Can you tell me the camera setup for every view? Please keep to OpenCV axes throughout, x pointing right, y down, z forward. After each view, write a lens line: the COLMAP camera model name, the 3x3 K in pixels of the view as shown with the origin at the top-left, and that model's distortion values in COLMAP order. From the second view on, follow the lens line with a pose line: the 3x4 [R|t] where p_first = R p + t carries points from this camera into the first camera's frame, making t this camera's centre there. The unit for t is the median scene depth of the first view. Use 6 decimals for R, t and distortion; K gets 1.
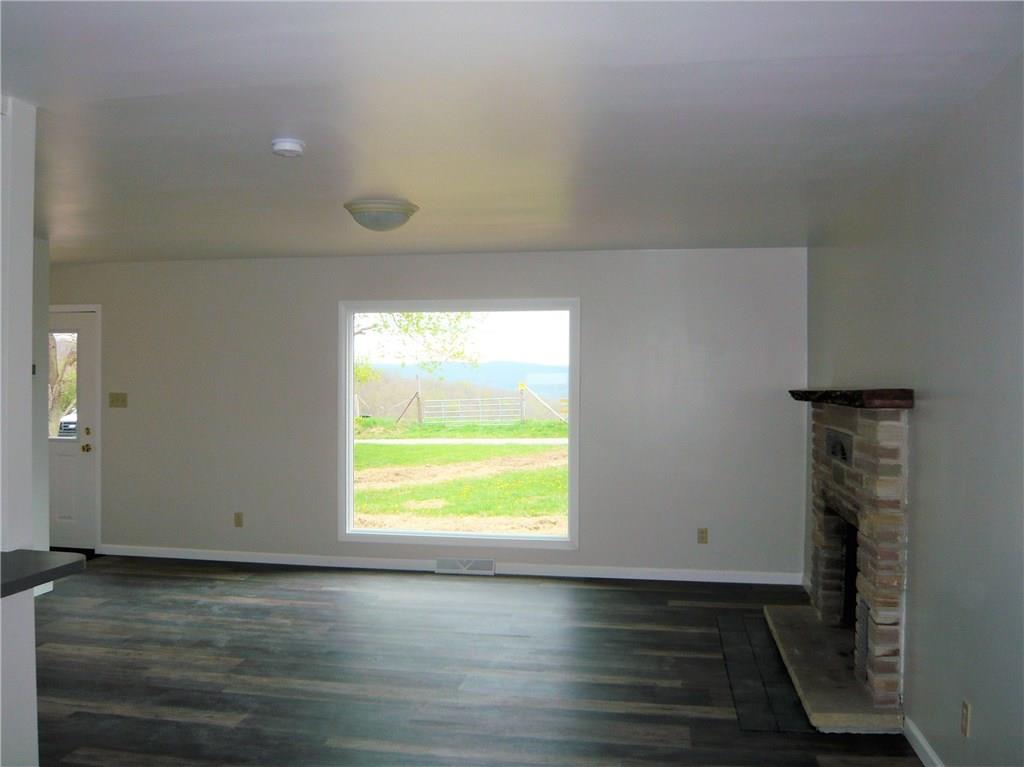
lens RADIAL K [[872.5, 0, 506.7], [0, 872.5, 386.5], [0, 0, 1]] dist [-0.105091, 0.079437]
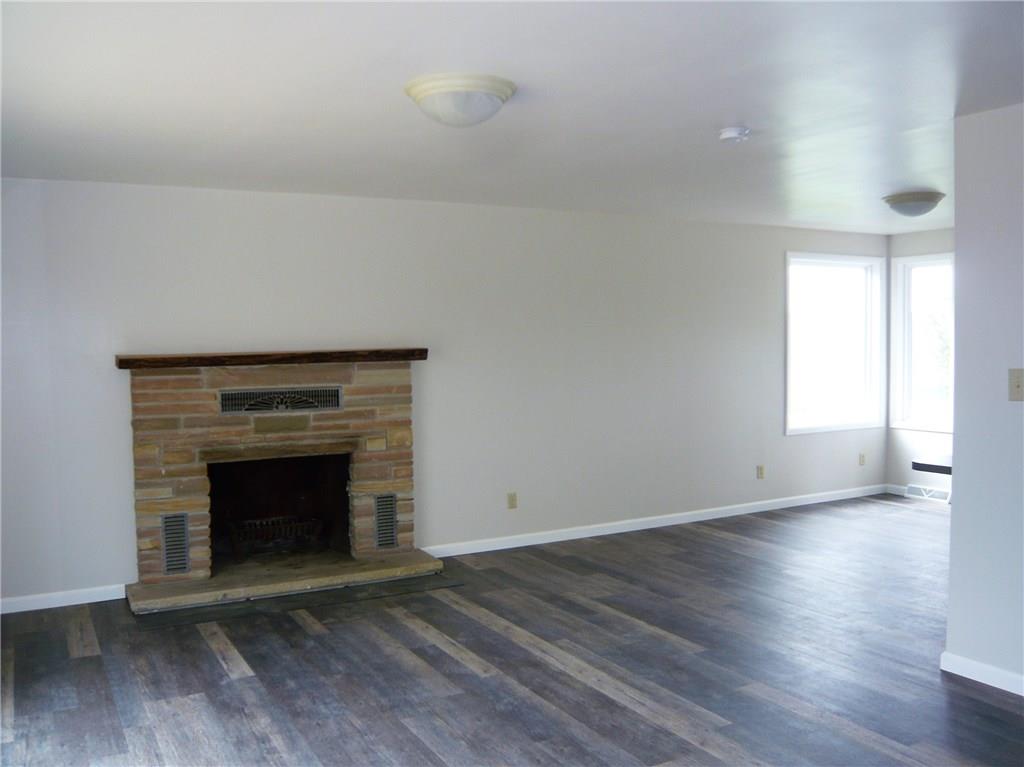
lens RADIAL K [[872.5, 0, 506.7], [0, 872.5, 386.5], [0, 0, 1]] dist [-0.105091, 0.079437]
pose [[-0.608769, -0.031937, 0.792705, -0.795534], [0.016784, 0.998447, 0.053116, -0.008092], [-0.793170, 0.045640, -0.607288, 1.566146]]
